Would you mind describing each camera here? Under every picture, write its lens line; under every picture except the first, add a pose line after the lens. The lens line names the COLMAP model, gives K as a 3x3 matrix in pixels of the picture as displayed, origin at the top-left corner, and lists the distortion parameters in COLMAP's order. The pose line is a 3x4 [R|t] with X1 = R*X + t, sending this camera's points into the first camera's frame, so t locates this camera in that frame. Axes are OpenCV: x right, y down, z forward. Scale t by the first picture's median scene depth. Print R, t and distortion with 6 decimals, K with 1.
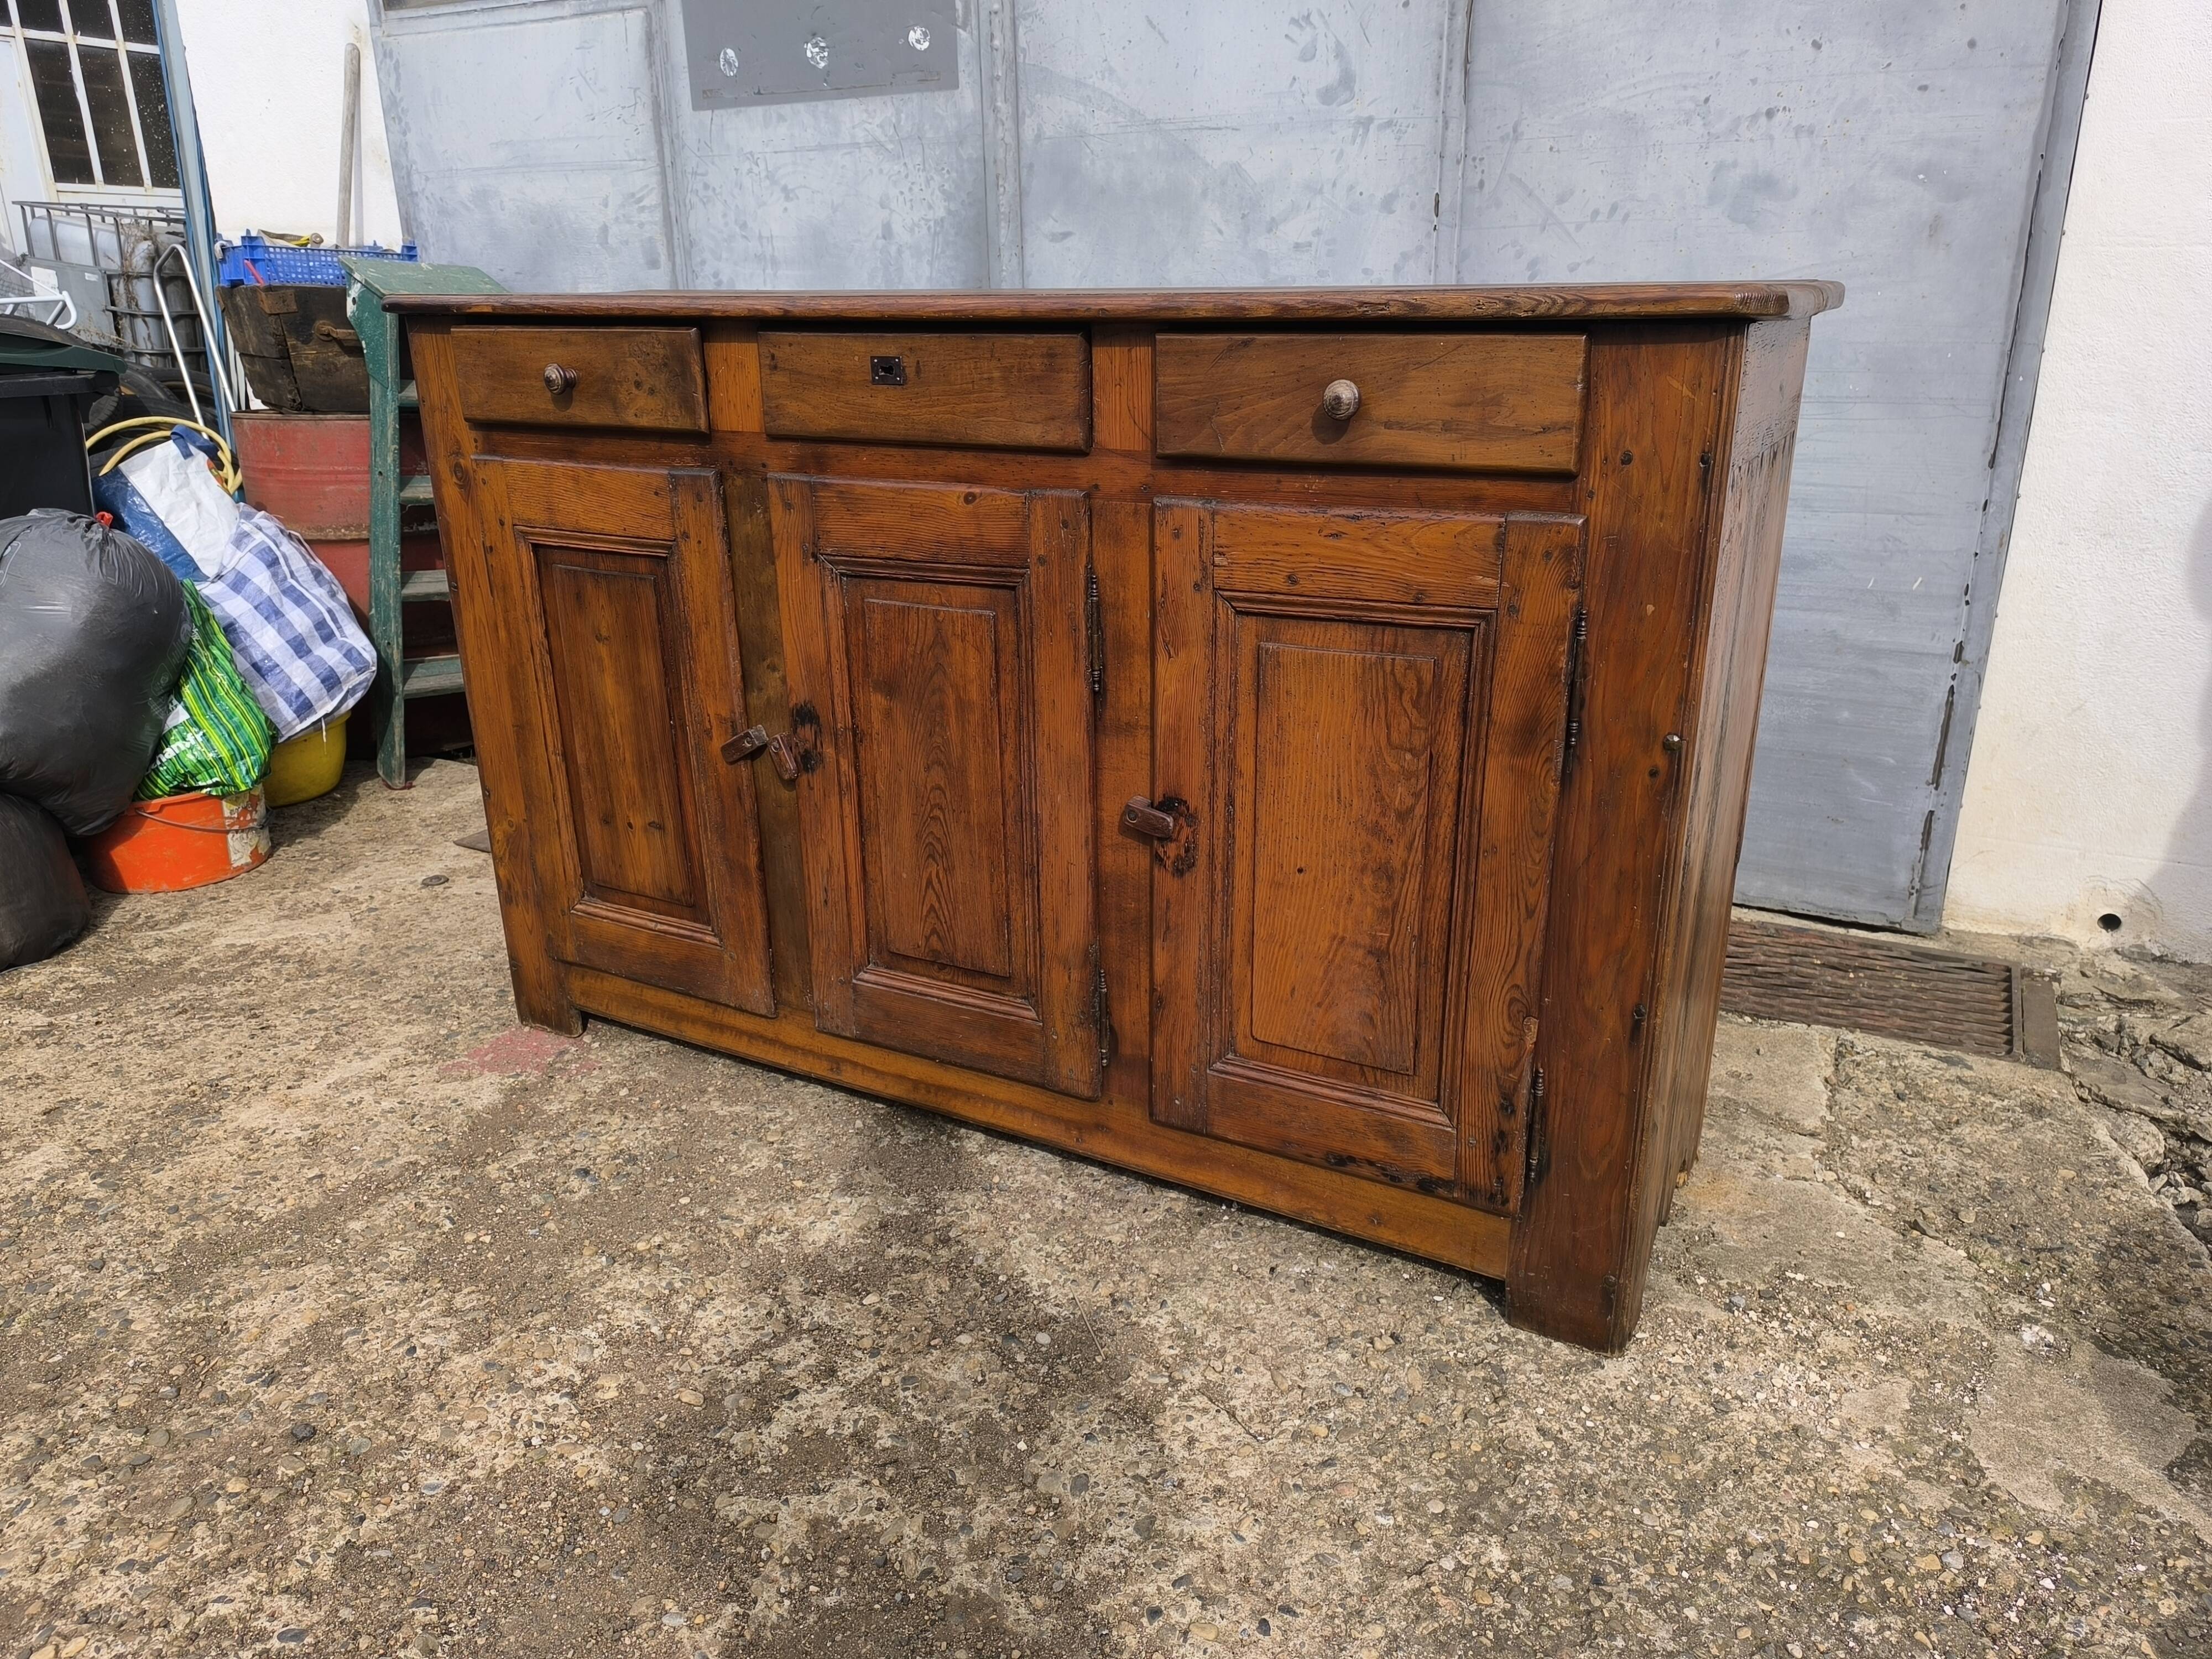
lens RADIAL K [[1510.6, 0, 1109.5], [0, 1510.6, 834.6], [0, 0, 1]] dist [0.037758, -0.042402]
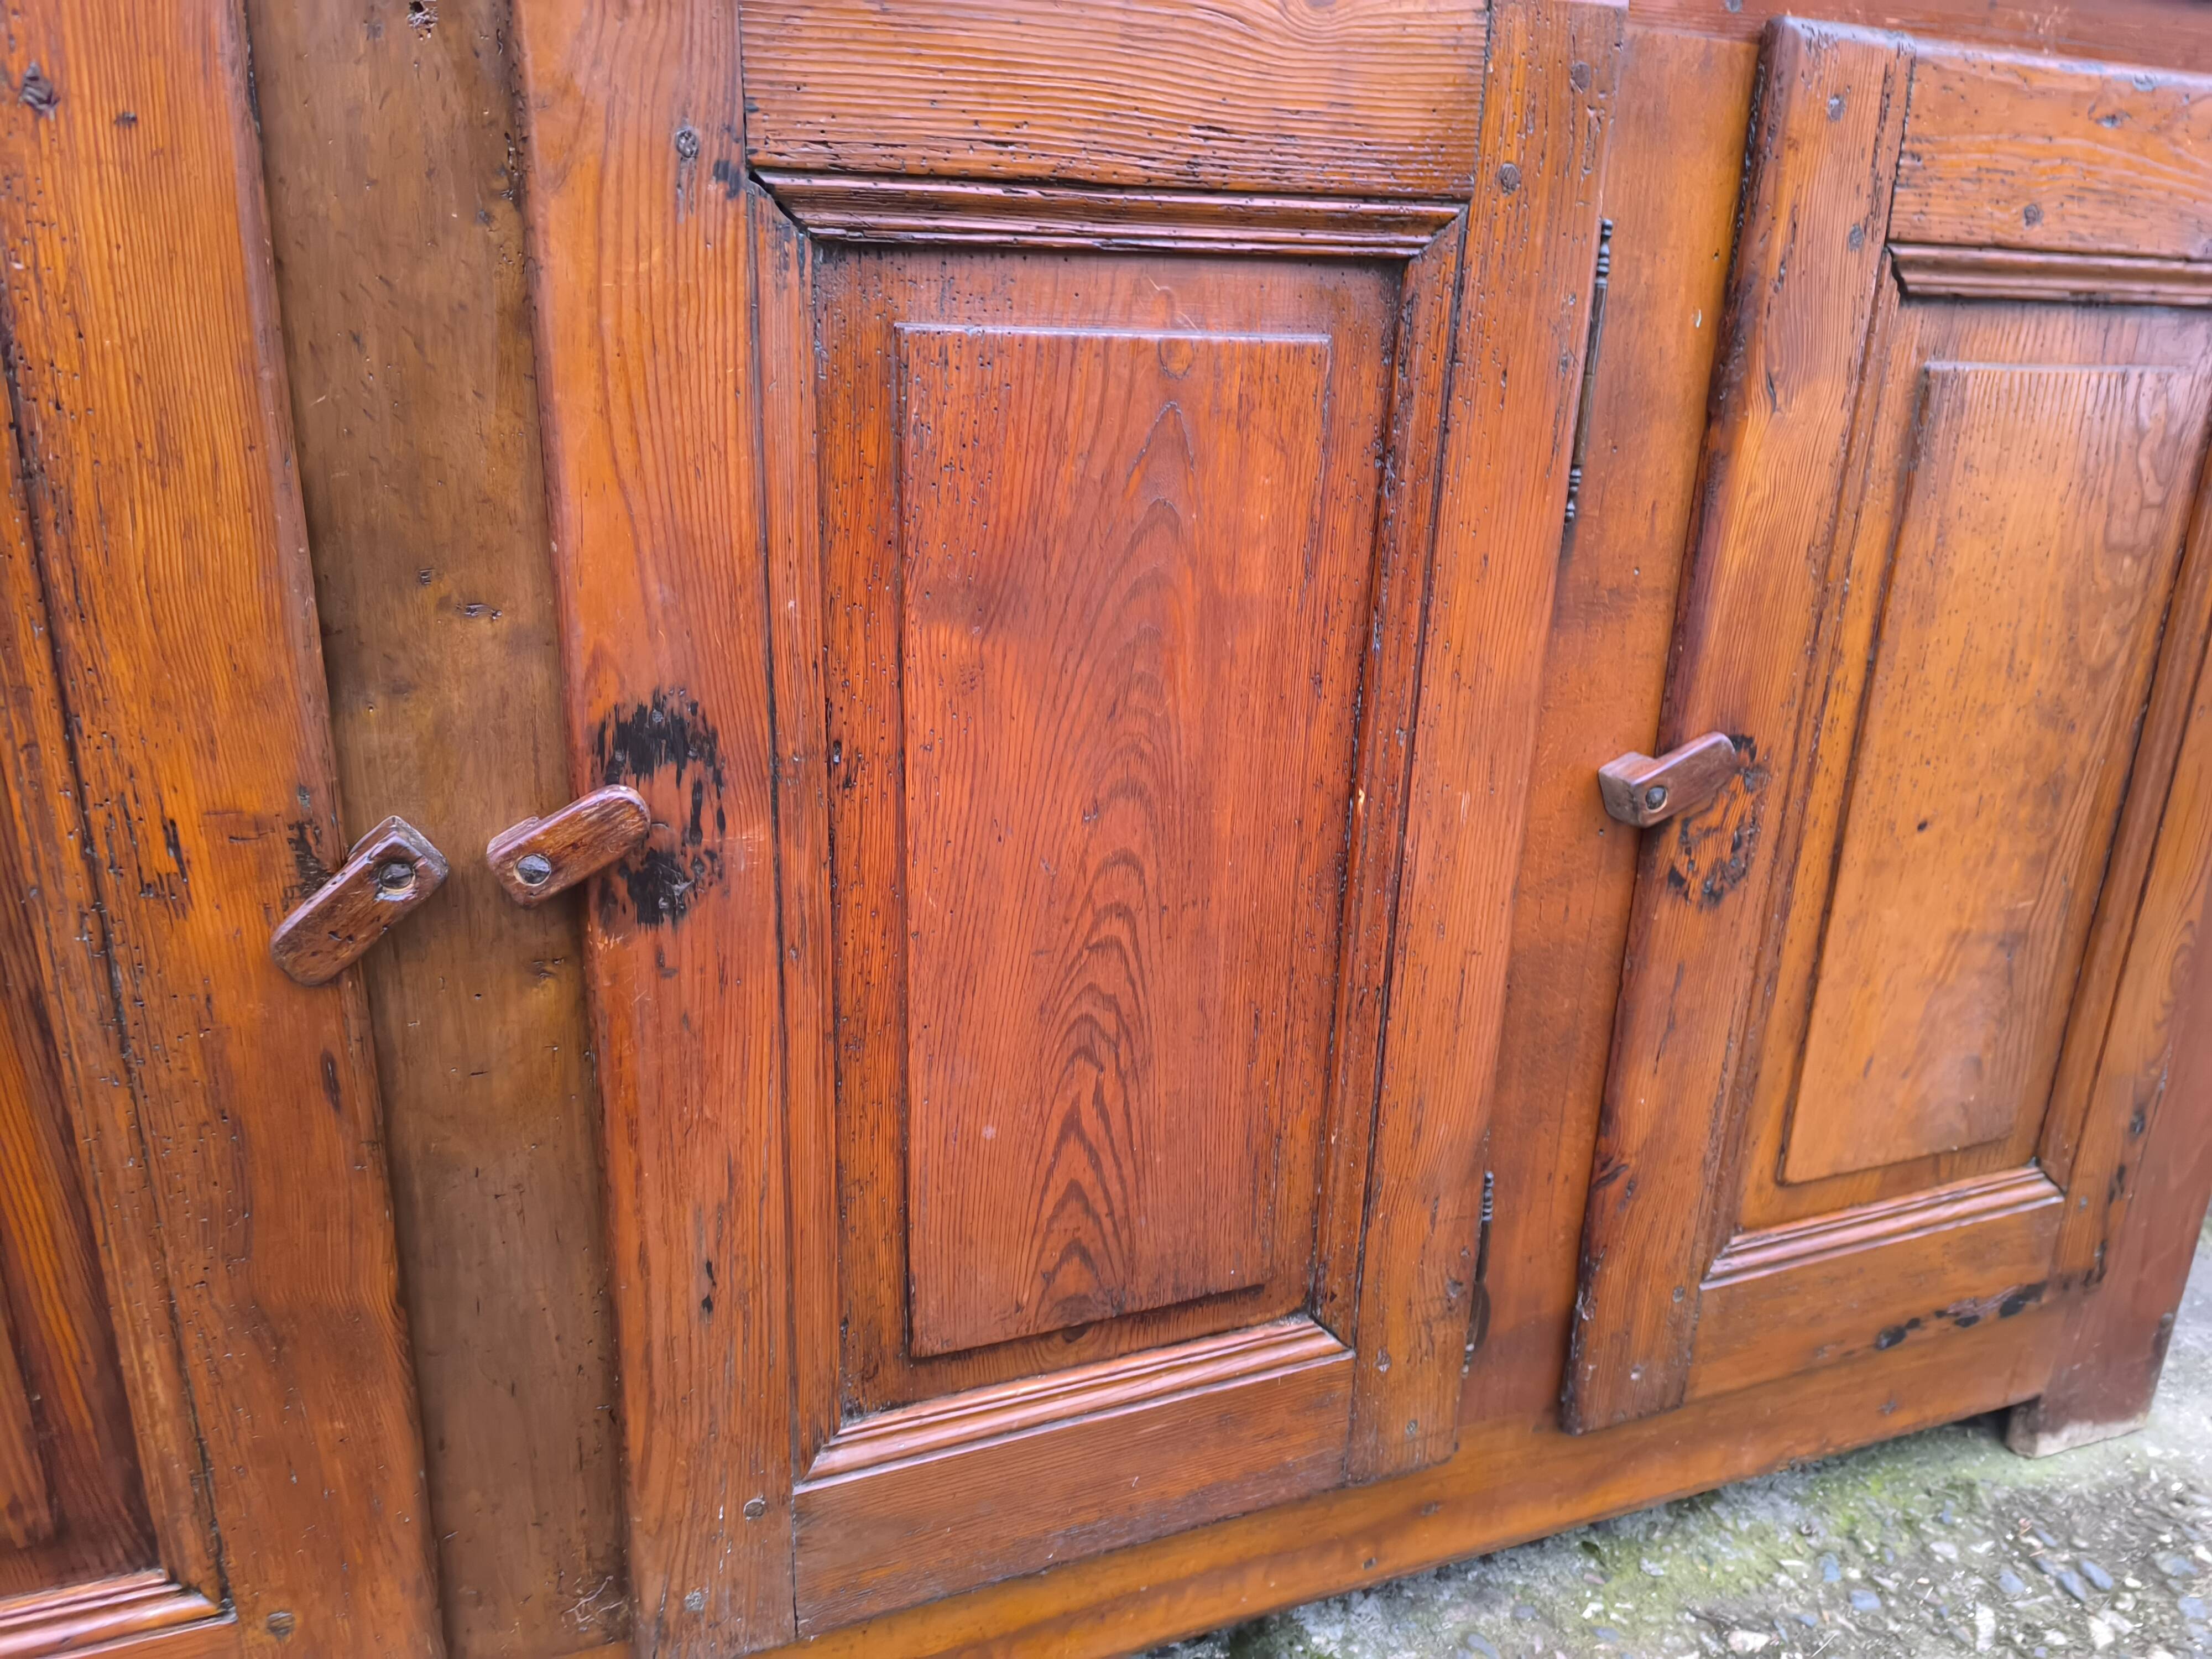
lens RADIAL K [[1510.6, 0, 1103.4], [0, 1510.6, 825.6], [0, 0, 1]] dist [0.037758, -0.042402]
pose [[0.643439, -0.195884, 0.740010, -0.384234], [0.223585, 0.972643, 0.063056, -0.062932], [-0.732117, 0.124883, 0.669633, 0.755659]]
